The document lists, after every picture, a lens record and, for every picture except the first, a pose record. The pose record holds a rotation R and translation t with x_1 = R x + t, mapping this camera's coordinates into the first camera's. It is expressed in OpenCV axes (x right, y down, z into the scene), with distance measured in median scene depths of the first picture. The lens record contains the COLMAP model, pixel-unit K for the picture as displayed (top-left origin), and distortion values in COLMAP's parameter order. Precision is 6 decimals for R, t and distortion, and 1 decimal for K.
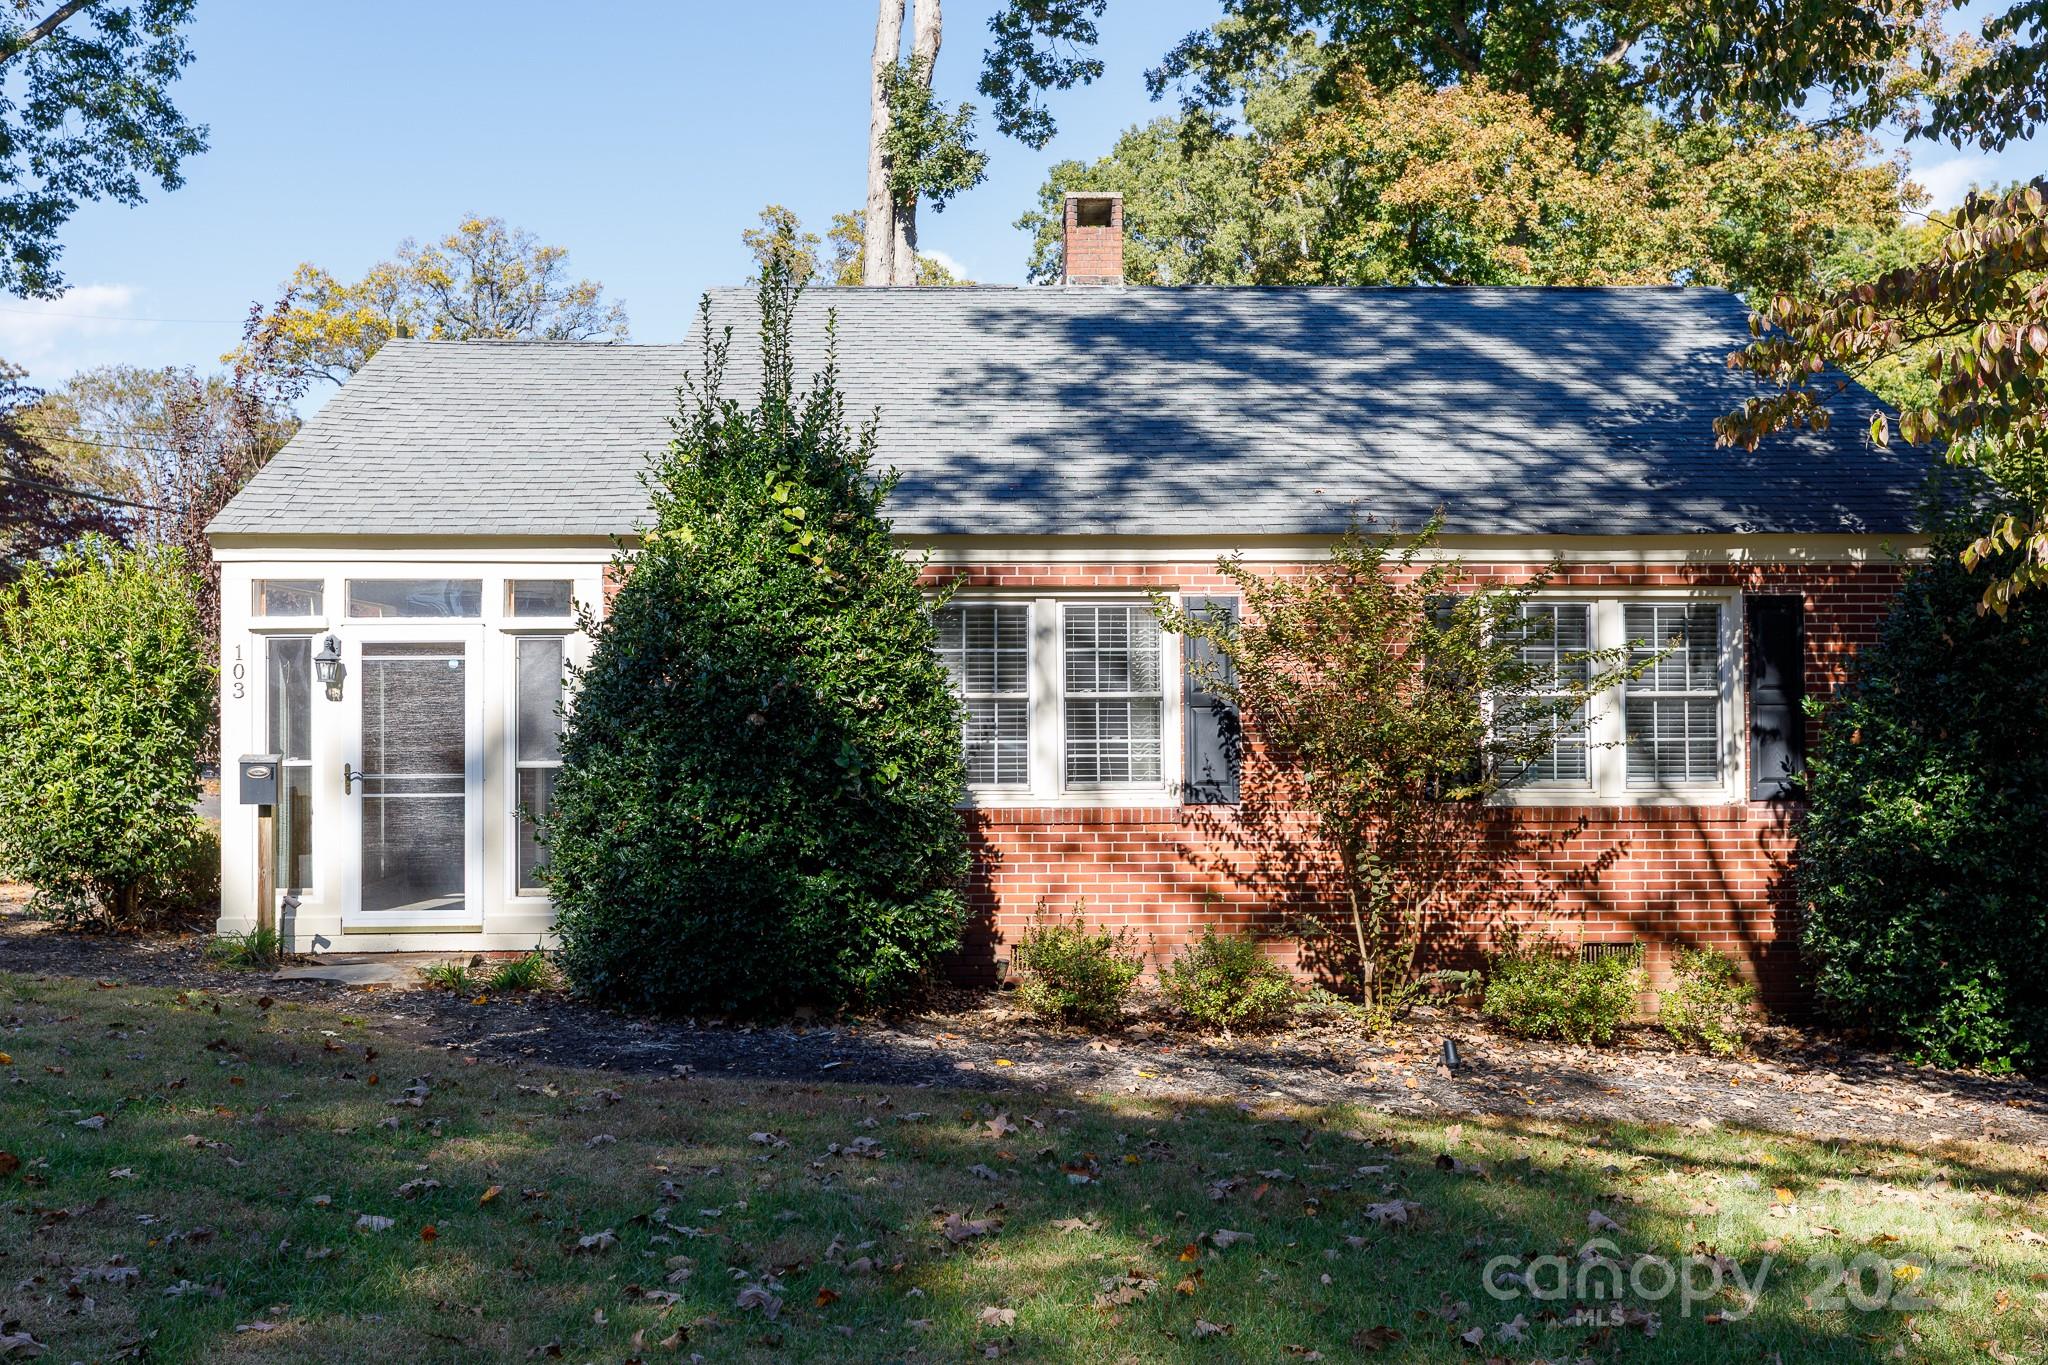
lens RADIAL K [[1991.0, 0, 1021.3], [0, 1991.0, 686.4], [0, 0, 1]] dist [0.010937, -0.002490]
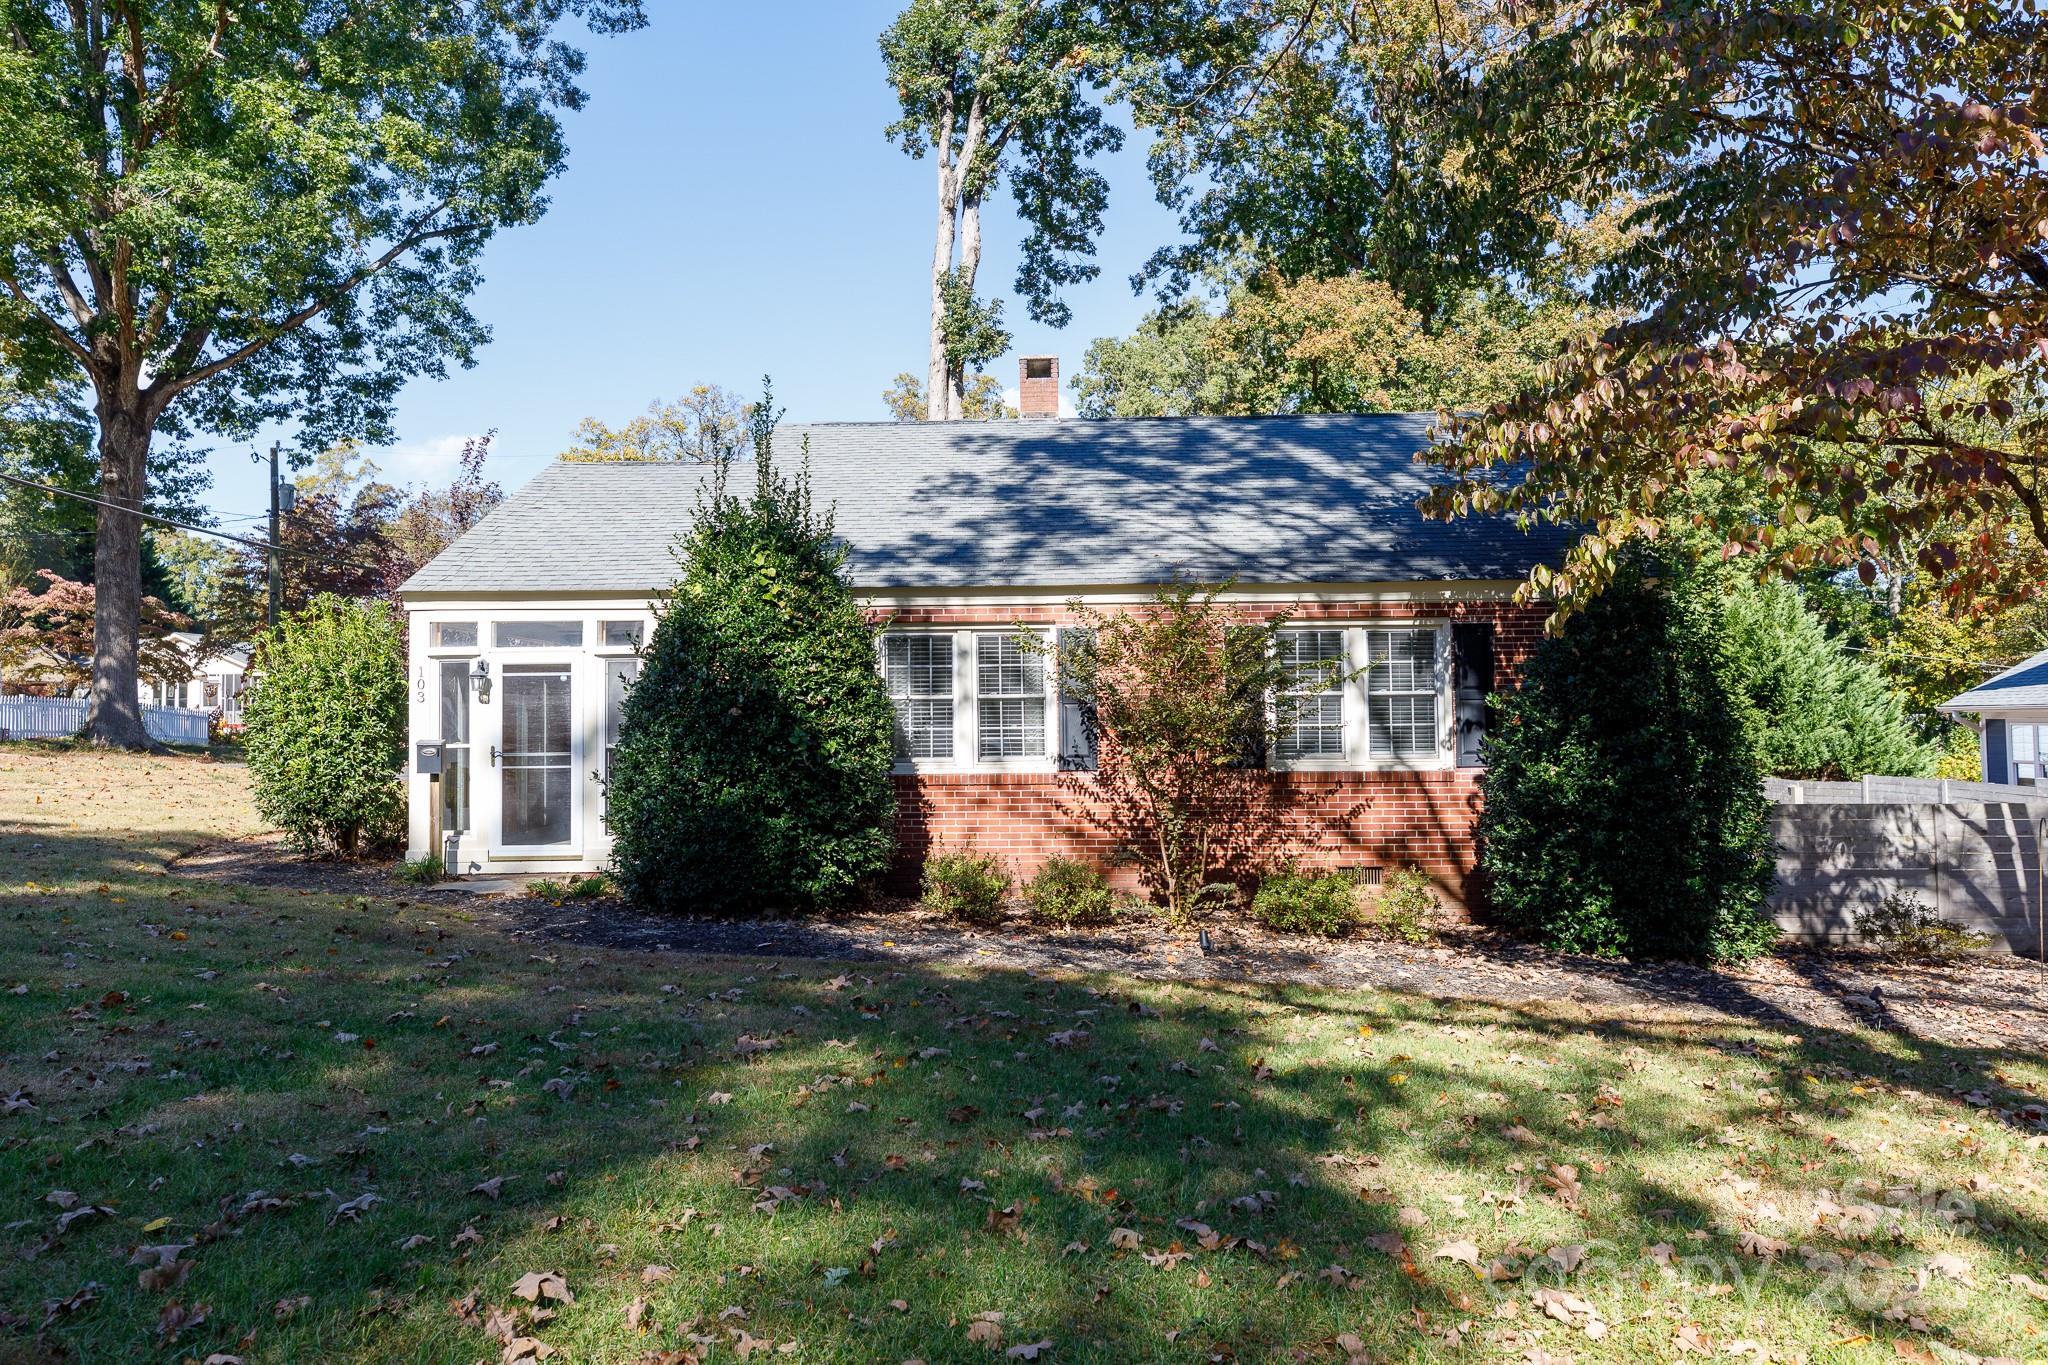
lens RADIAL K [[1380.5, 0, 1020.2], [0, 1380.5, 681.1], [0, 0, 1]] dist [0.020689, -0.000028]
pose [[0.998479, -0.007622, -0.054611, 0.108226], [0.006726, 0.999840, -0.016573, 0.010006], [0.054728, 0.016180, 0.998370, -0.007214]]
